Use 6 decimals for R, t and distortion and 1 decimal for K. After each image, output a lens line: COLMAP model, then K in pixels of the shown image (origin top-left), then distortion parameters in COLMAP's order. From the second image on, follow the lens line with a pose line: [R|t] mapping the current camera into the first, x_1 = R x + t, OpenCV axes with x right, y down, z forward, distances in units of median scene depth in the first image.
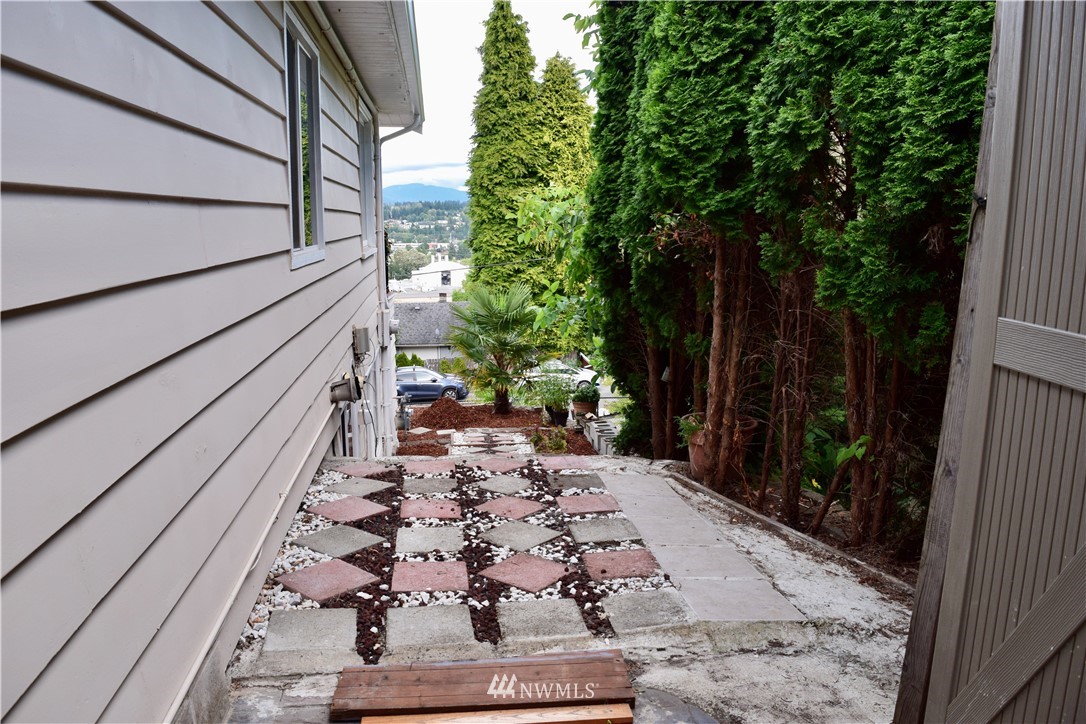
lens RADIAL K [[855.3, 0, 542.2], [0, 855.3, 368.8], [0, 0, 1]] dist [-0.083847, 0.004374]
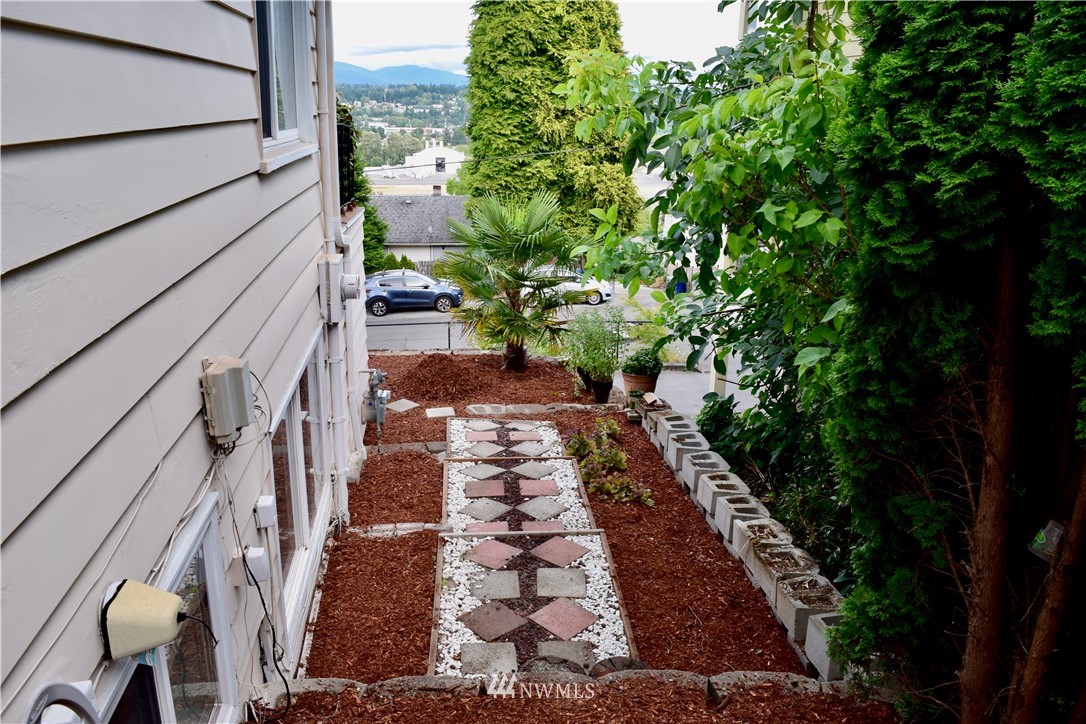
lens RADIAL K [[855.3, 0, 545.6], [0, 855.3, 359.1], [0, 0, 1]] dist [-0.083847, 0.004374]
pose [[0.999646, 0.022845, 0.013618, -0.012137], [-0.024269, 0.992981, 0.115759, -0.016752], [-0.010878, -0.116049, 0.993184, 0.103556]]
